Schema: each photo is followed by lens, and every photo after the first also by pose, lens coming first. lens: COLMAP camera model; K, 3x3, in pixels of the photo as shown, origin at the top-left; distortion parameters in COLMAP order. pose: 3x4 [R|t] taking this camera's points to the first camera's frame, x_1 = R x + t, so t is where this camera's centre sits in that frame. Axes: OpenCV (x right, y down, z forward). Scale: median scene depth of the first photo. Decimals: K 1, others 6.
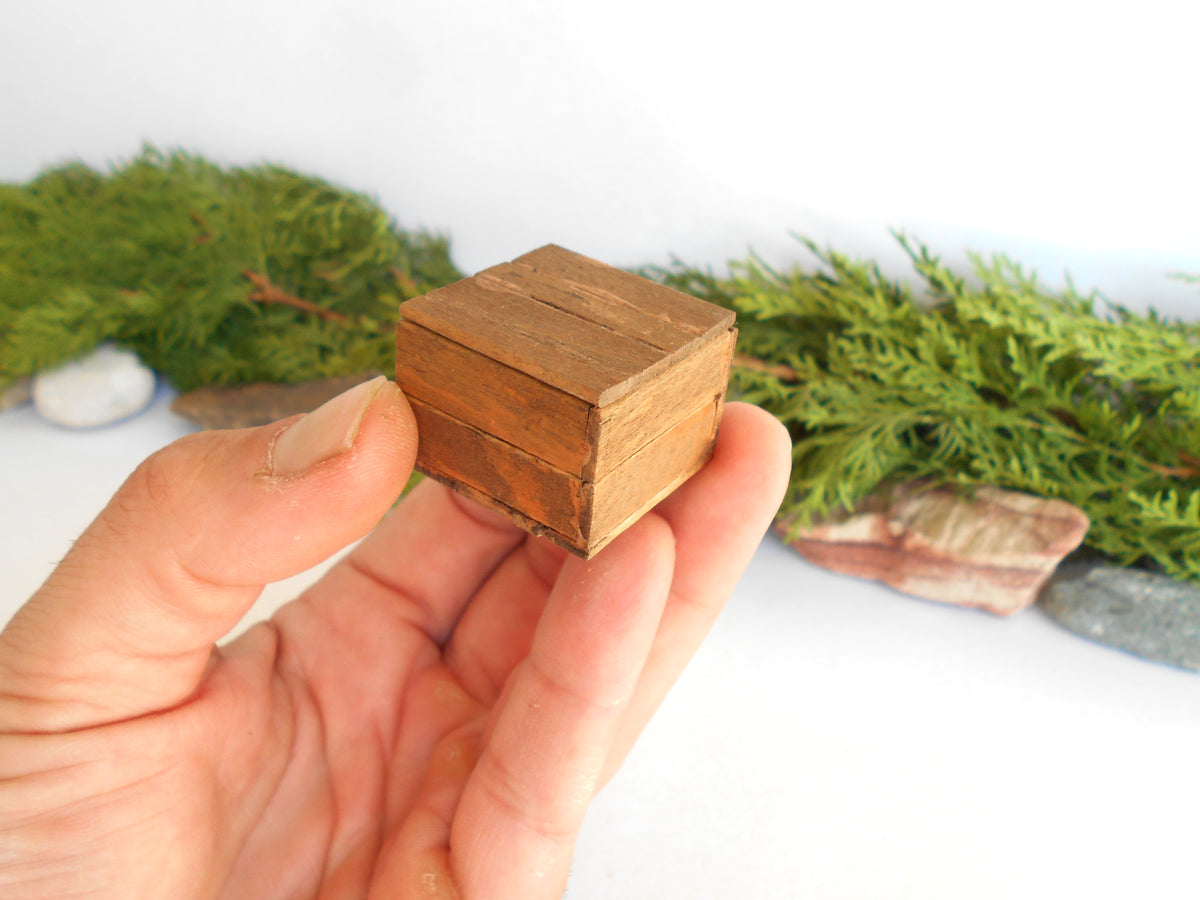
lens RADIAL K [[1048.4, 0, 600.0], [0, 1048.4, 450.0], [0, 0, 1]] dist [-0.012174, 0.012760]
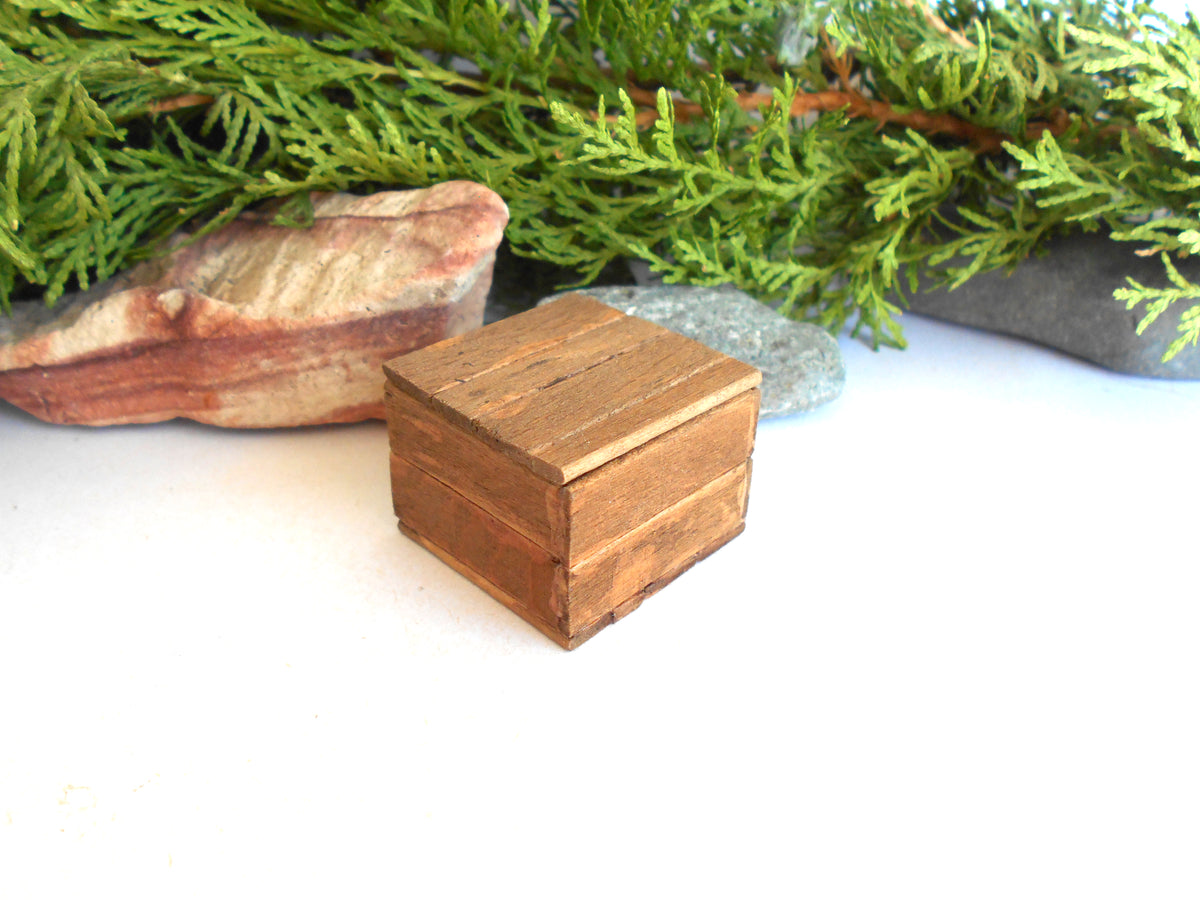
lens RADIAL K [[1048.4, 0, 600.0], [0, 1048.4, 450.0], [0, 0, 1]] dist [-0.012174, 0.012760]
pose [[0.880690, -0.239131, 0.408902, 0.244629], [0.222497, 0.970901, 0.088582, 0.147000], [-0.418186, 0.012966, 0.908269, 0.464364]]
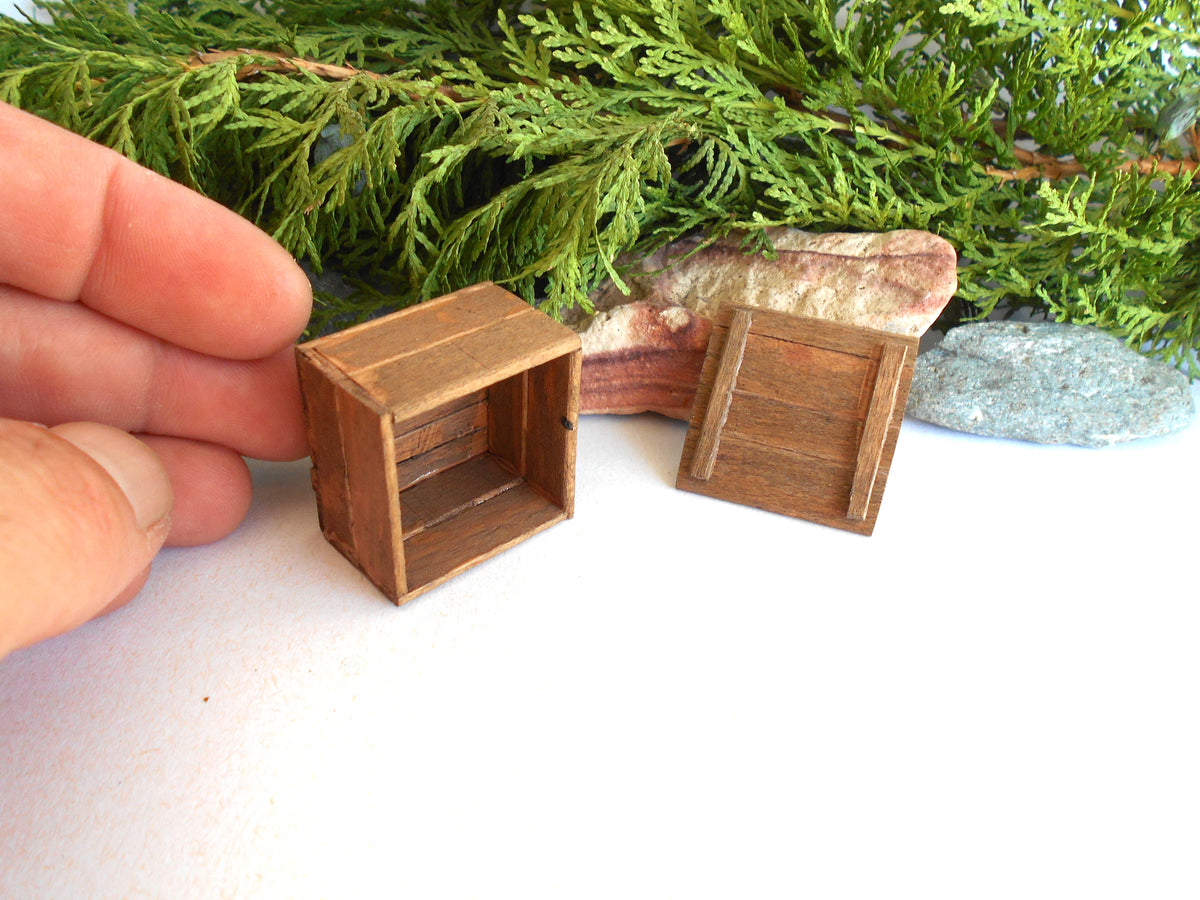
lens RADIAL K [[1048.4, 0, 600.0], [0, 1048.4, 450.0], [0, 0, 1]] dist [-0.012174, 0.012760]
pose [[0.892389, -0.202354, 0.403355, -0.014049], [0.161034, 0.977775, 0.134253, 0.061899], [-0.421557, -0.054852, 0.905142, 0.474935]]
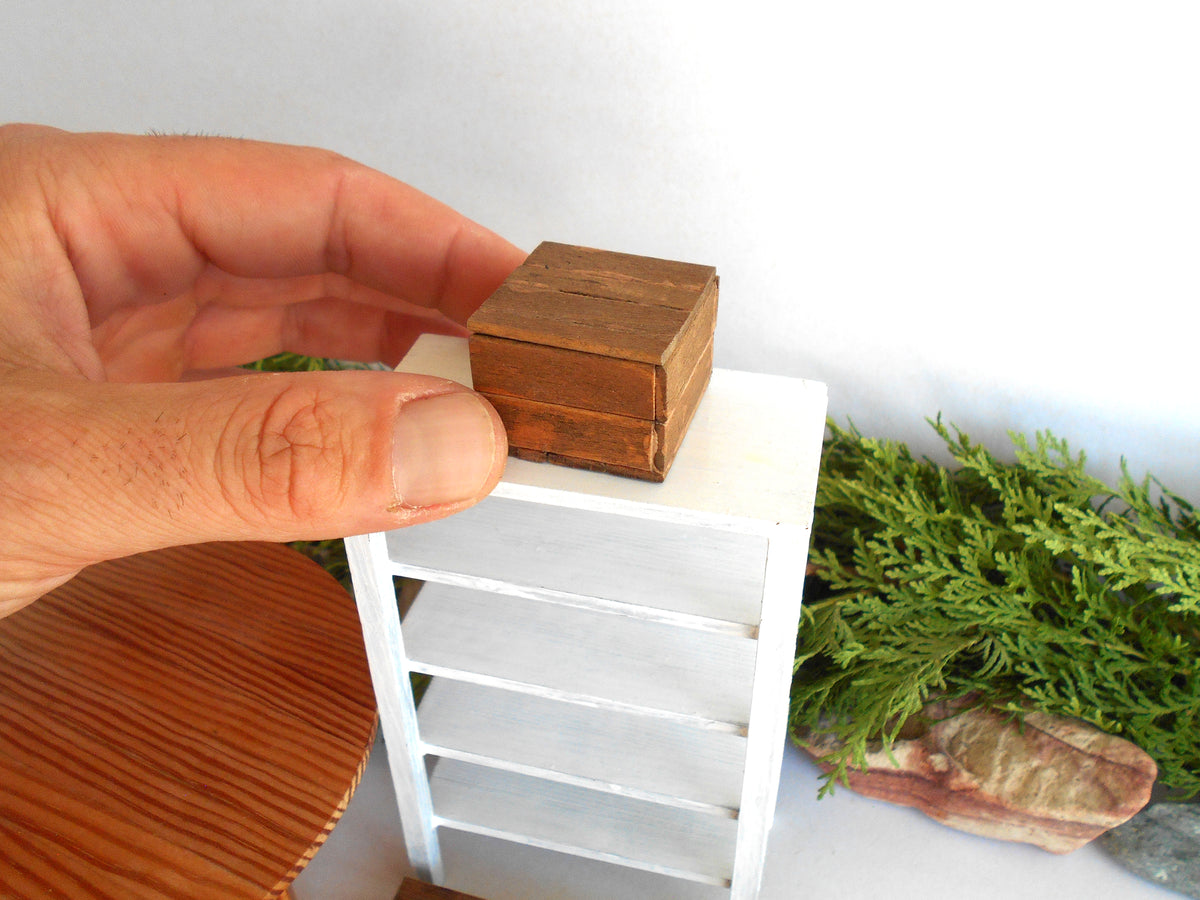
lens RADIAL K [[1048.4, 0, 600.0], [0, 1048.4, 450.0], [0, 0, 1]] dist [-0.012174, 0.012760]
pose [[0.995676, -0.041197, 0.083262, -0.067359], [0.032674, 0.994323, 0.101262, -0.292780], [-0.086961, -0.098103, 0.991369, 0.172589]]
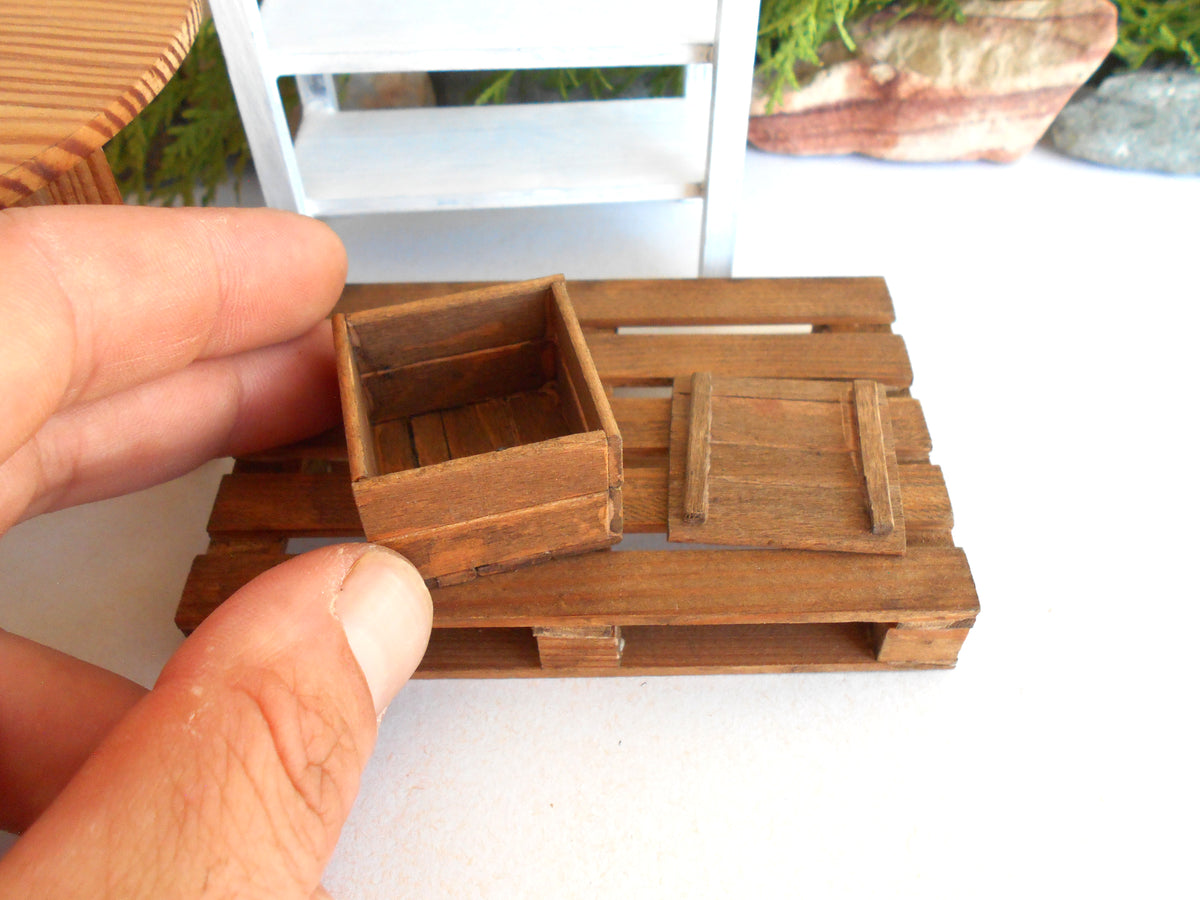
lens RADIAL K [[1048.4, 0, 600.0], [0, 1048.4, 450.0], [0, 0, 1]] dist [-0.012174, 0.012760]
pose [[0.921989, -0.264614, 0.282692, -0.197957], [0.181712, 0.940361, 0.287579, 0.077409], [-0.341930, -0.213776, 0.915087, 0.317991]]
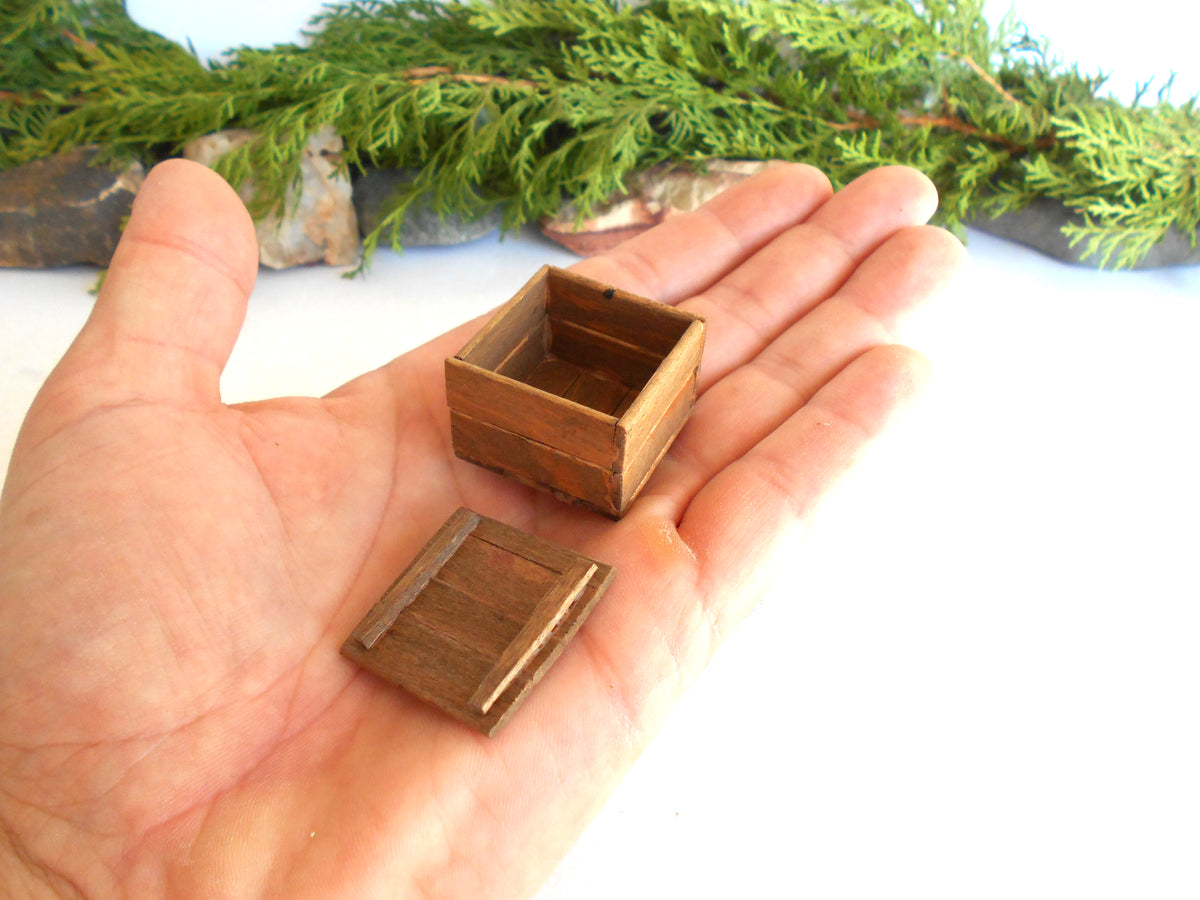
lens RADIAL K [[1048.4, 0, 600.0], [0, 1048.4, 450.0], [0, 0, 1]] dist [-0.012174, 0.012760]
pose [[0.899354, -0.236663, 0.367633, -0.265819], [0.164619, 0.962251, 0.216733, 0.072945], [-0.405048, -0.134400, 0.904363, -0.064656]]
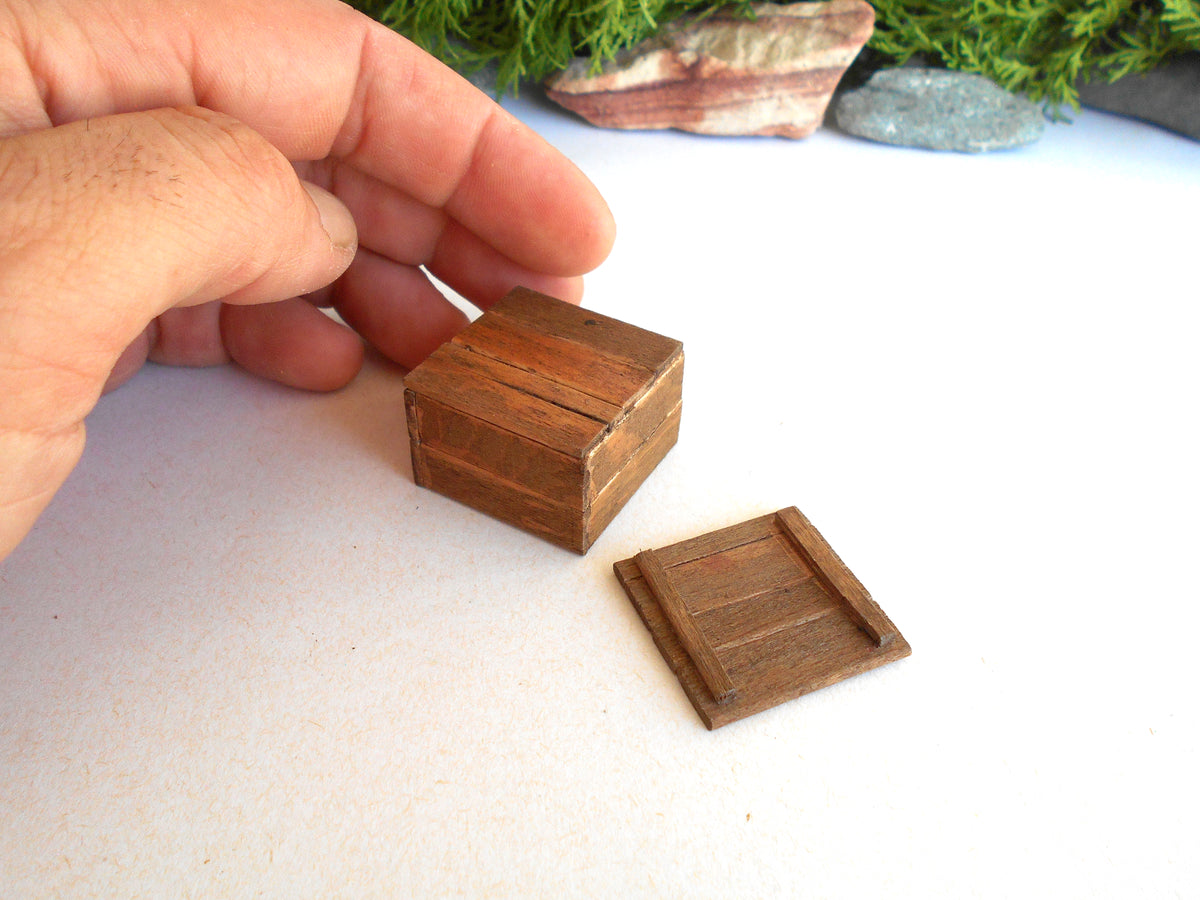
lens RADIAL K [[1048.4, 0, 600.0], [0, 1048.4, 450.0], [0, 0, 1]] dist [-0.012174, 0.012760]
pose [[0.904399, -0.228075, 0.360616, -0.200398], [0.165904, 0.966616, 0.195270, 0.218508], [-0.393113, -0.116774, 0.912045, 0.153314]]
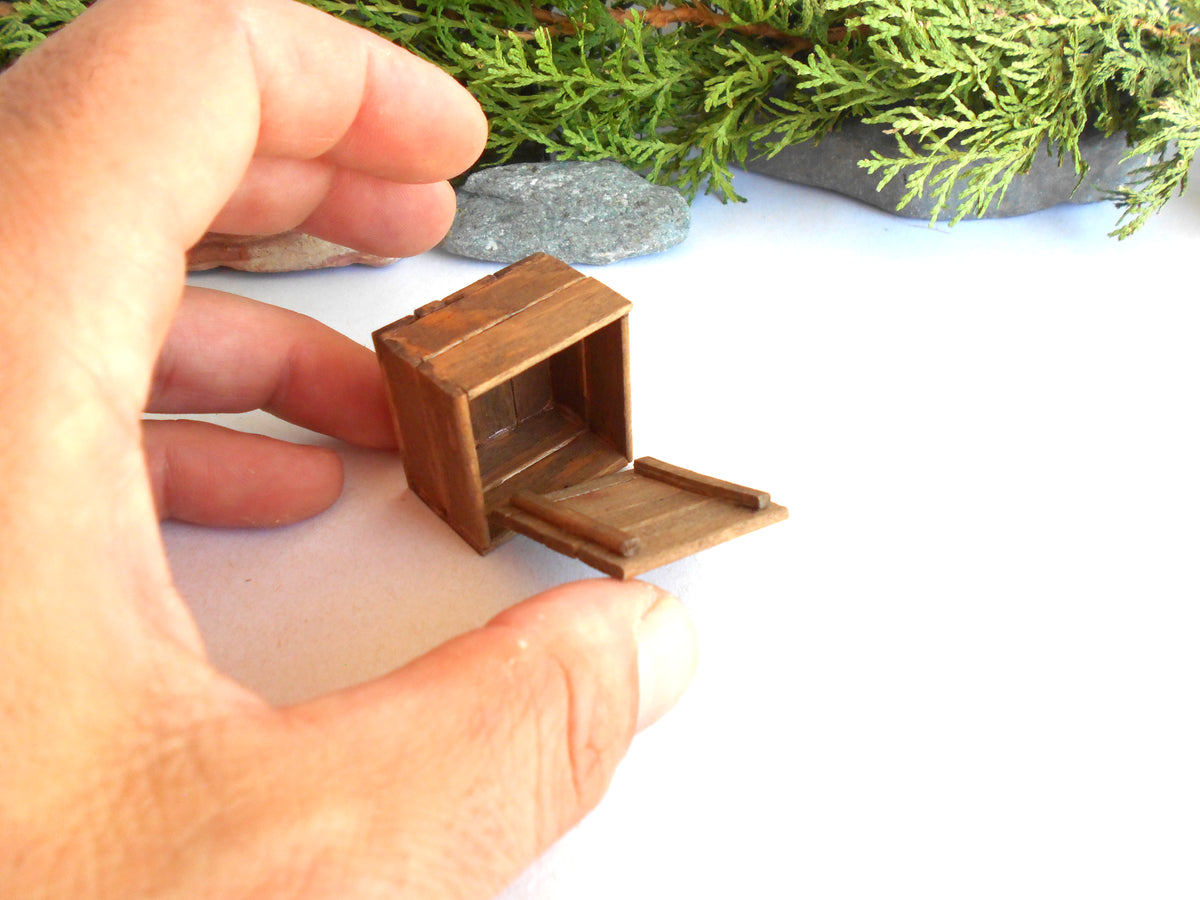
lens RADIAL K [[1072.5, 0, 600.0], [0, 1072.5, 450.0], [0, 0, 1]] dist [0.009425, -0.012007]
pose [[0.877943, -0.315890, 0.359764, 0.195410], [0.246984, 0.942562, 0.224892, 0.148975], [-0.410141, -0.108587, 0.905535, 0.194147]]
